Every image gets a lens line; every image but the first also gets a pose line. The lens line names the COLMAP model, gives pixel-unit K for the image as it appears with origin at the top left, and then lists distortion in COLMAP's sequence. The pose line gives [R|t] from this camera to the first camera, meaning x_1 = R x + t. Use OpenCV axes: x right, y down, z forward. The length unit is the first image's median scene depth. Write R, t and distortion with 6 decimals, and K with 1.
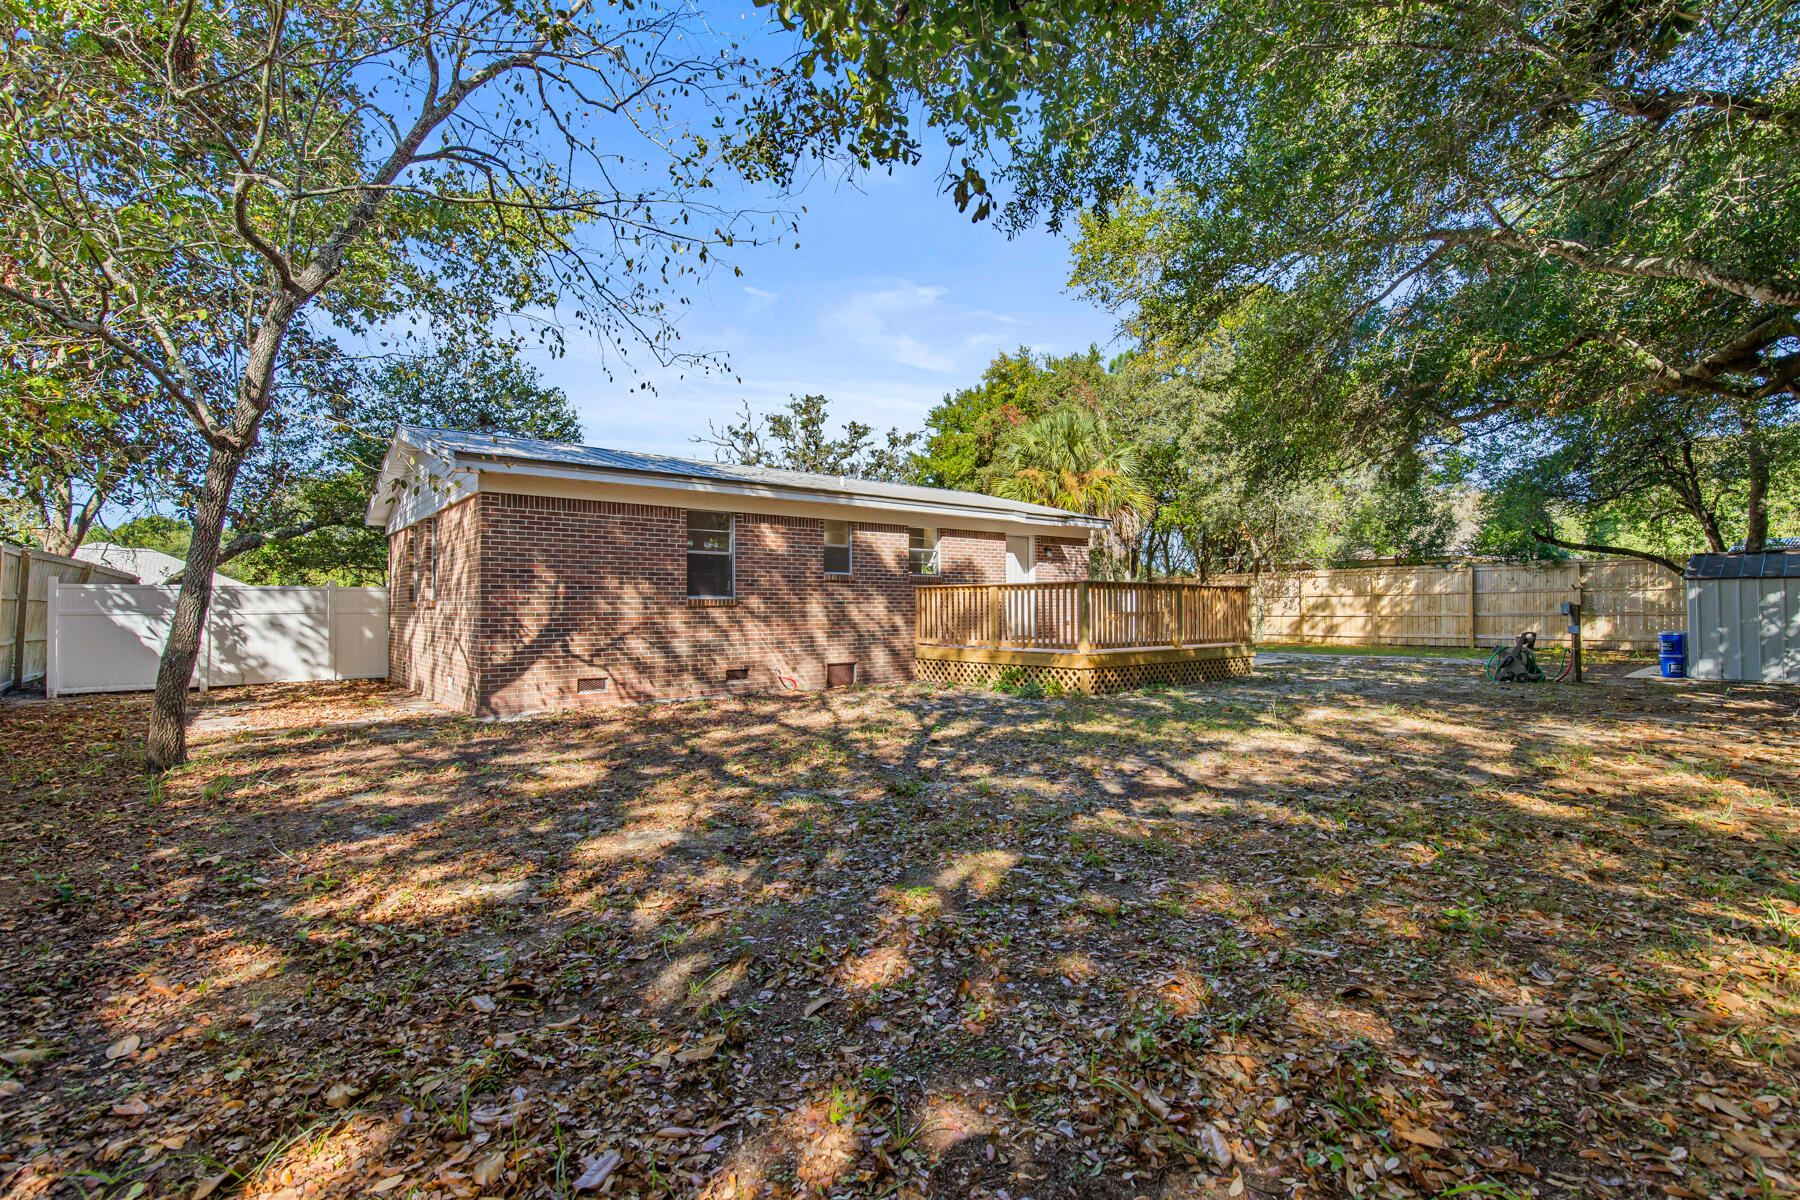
lens RADIAL K [[821.5, 0, 909.8], [0, 821.5, 583.2], [0, 0, 1]] dist [0.000513, 0.000295]
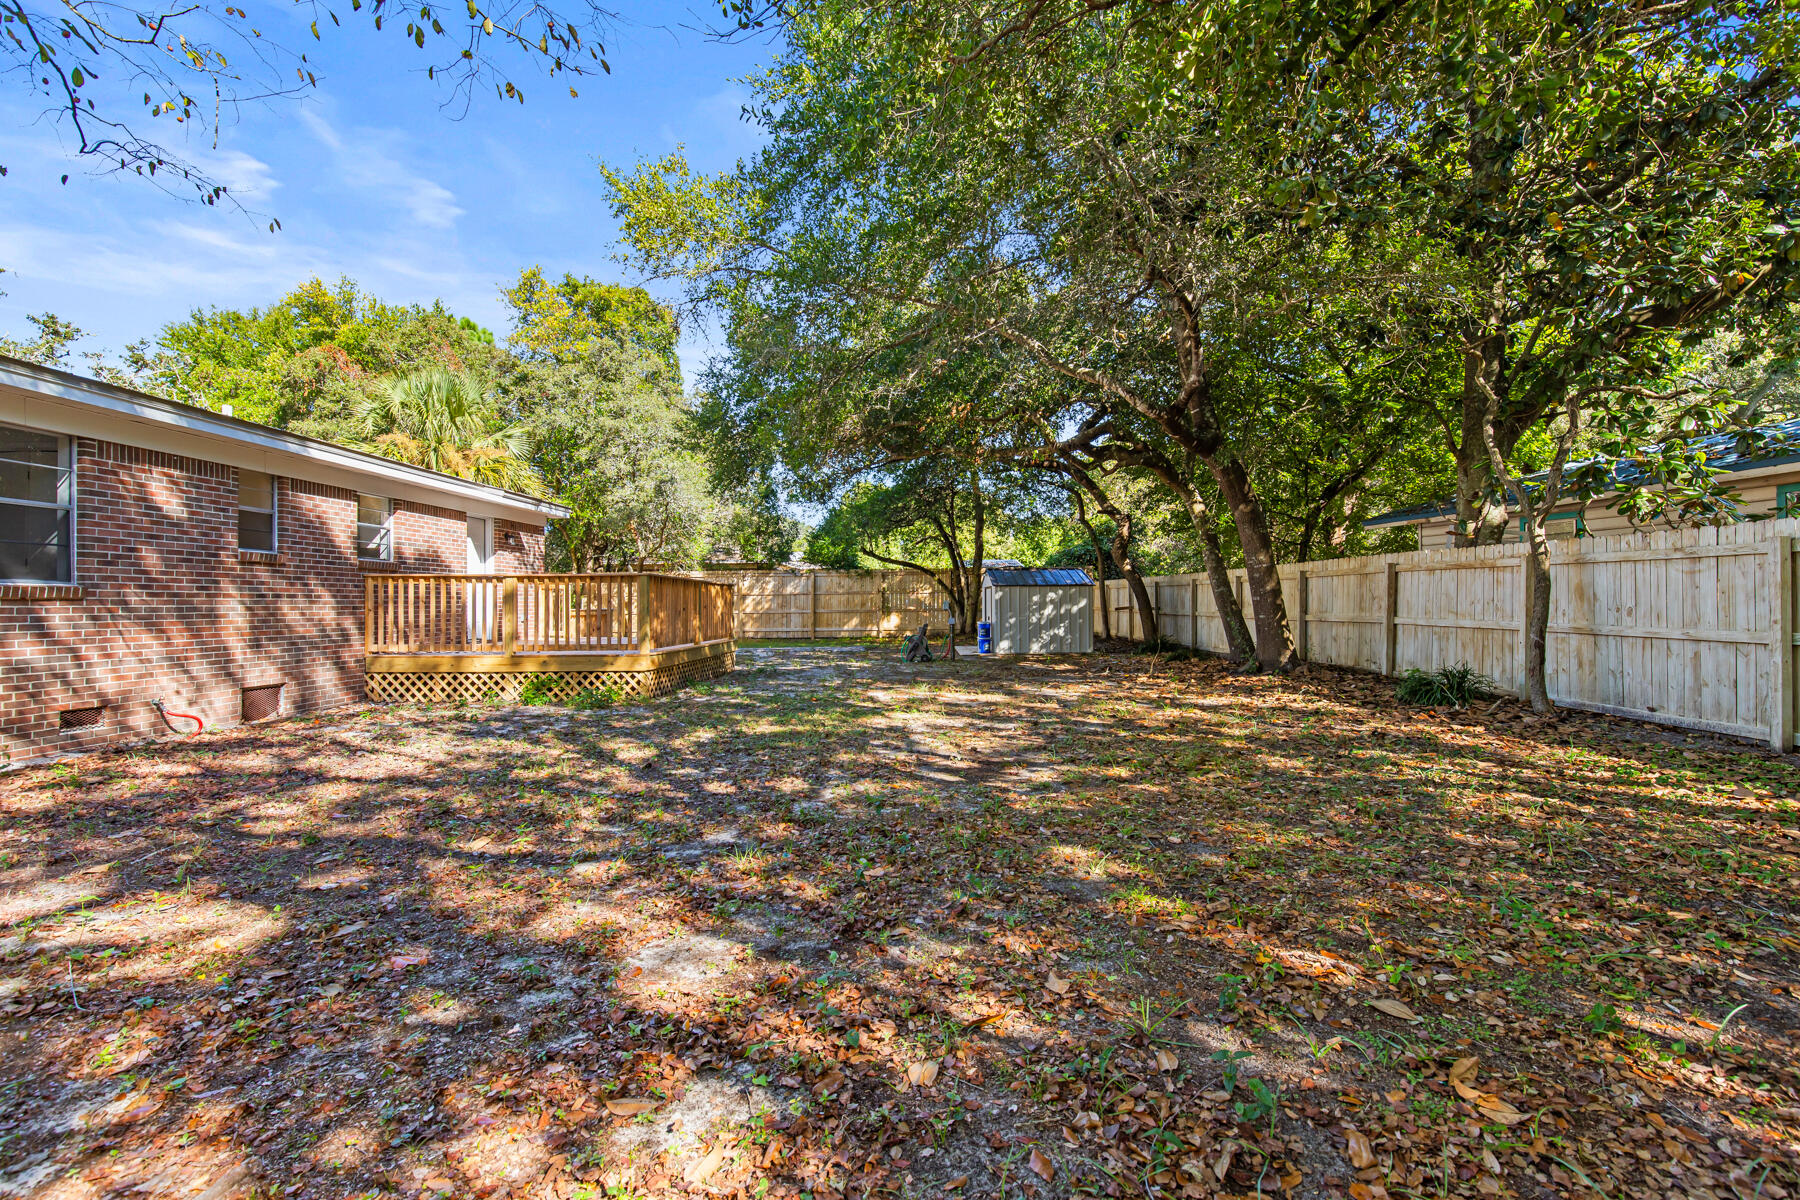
lens RADIAL K [[821.5, 0, 909.8], [0, 821.5, 583.2], [0, 0, 1]] dist [0.000513, 0.000295]
pose [[0.655351, 0.021187, 0.755028, -0.222547], [-0.021075, 0.999730, -0.009761, 0.007947], [-0.755031, -0.009516, 0.655620, 0.147334]]
